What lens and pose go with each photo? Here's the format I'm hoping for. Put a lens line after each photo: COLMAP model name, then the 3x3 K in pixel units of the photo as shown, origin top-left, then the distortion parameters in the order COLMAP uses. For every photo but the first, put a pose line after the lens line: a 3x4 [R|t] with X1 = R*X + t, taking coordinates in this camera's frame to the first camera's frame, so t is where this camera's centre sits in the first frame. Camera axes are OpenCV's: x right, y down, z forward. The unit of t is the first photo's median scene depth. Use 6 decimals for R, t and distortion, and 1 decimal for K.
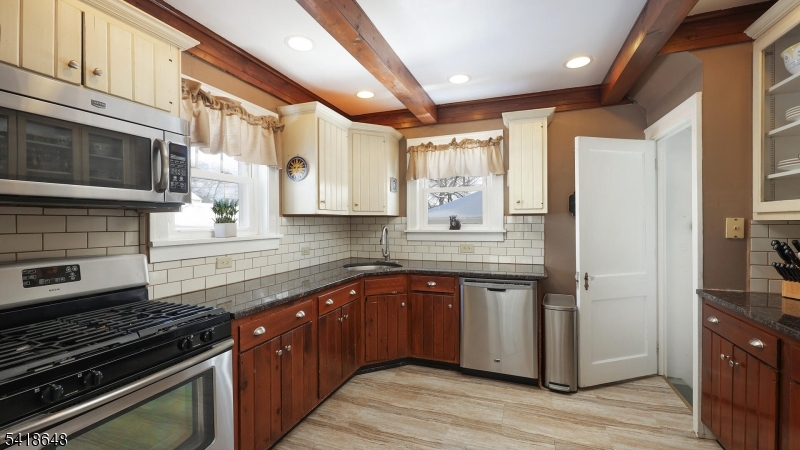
lens RADIAL K [[325.1, 0, 400.4], [0, 325.1, 221.4], [0, 0, 1]] dist [-0.009548, 0.000364]
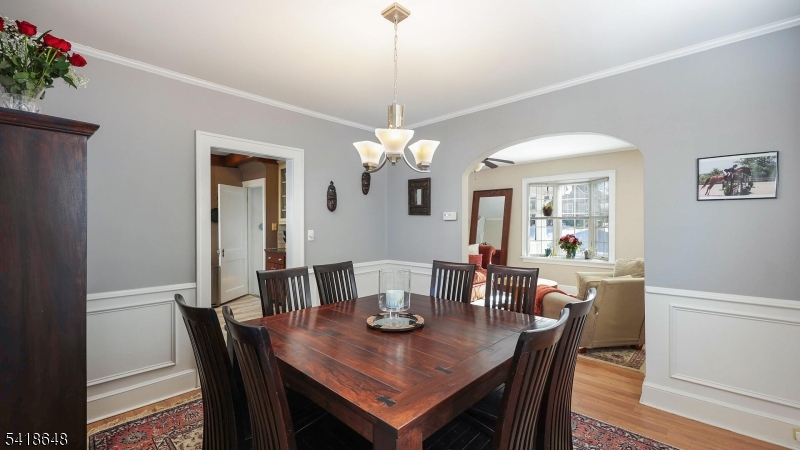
lens RADIAL K [[325.1, 0, 397.6], [0, 325.1, 227.4], [0, 0, 1]] dist [-0.009548, 0.000364]
pose [[0.393894, -0.013261, 0.919060, -0.563783], [0.006842, 0.999911, 0.011496, -0.001913], [-0.919130, 0.001760, 0.393949, -0.546294]]
